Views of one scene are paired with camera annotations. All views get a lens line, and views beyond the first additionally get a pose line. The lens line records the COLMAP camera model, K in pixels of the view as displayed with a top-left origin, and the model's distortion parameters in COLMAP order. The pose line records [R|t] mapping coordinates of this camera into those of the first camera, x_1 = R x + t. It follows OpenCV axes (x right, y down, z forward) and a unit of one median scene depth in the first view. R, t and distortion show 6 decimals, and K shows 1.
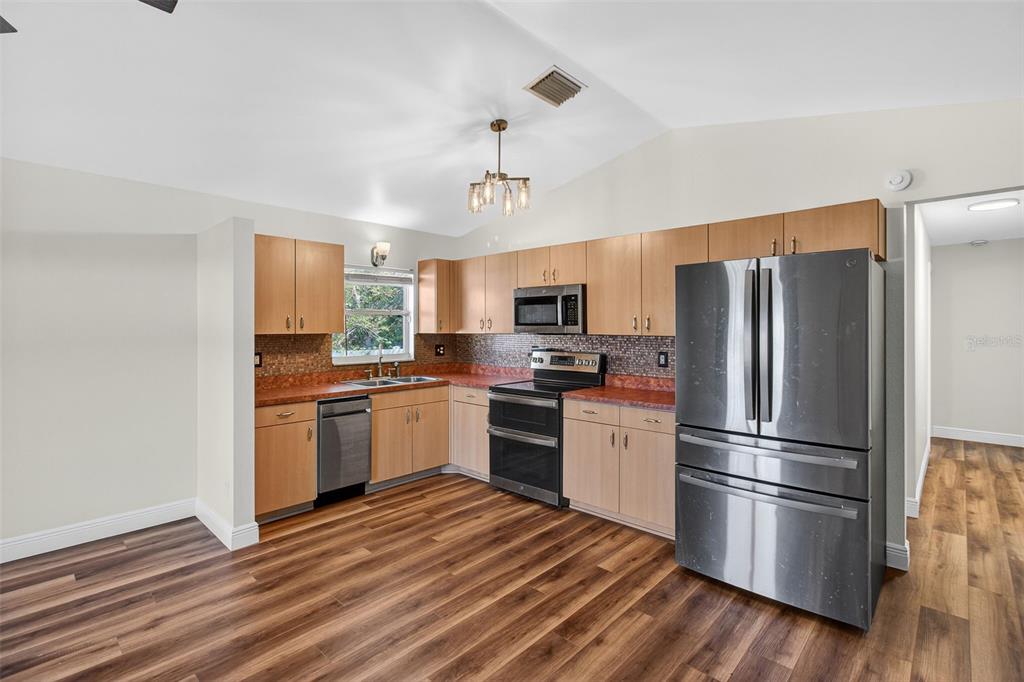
lens RADIAL K [[476.8, 0, 516.6], [0, 476.8, 322.4], [0, 0, 1]] dist [-0.005301, 0.000232]
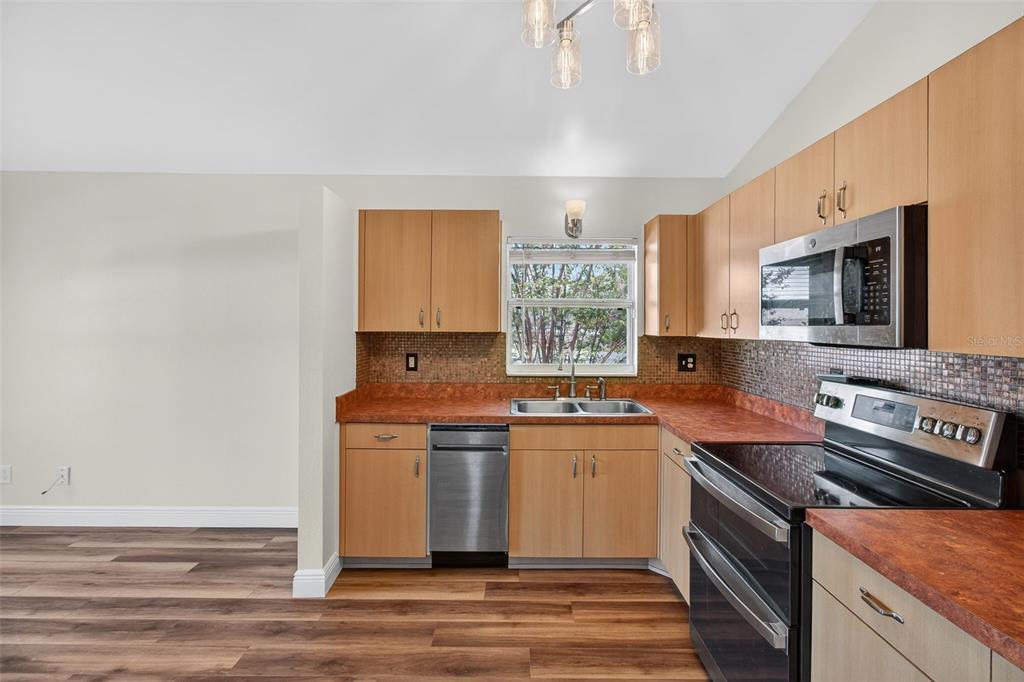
lens RADIAL K [[476.8, 0, 516.6], [0, 476.8, 322.4], [0, 0, 1]] dist [-0.005301, 0.000232]
pose [[0.684314, 0.005890, -0.729164, 0.189719], [-0.003051, 0.999982, 0.005214, 0.003509], [0.729181, -0.001343, 0.684319, 0.543772]]
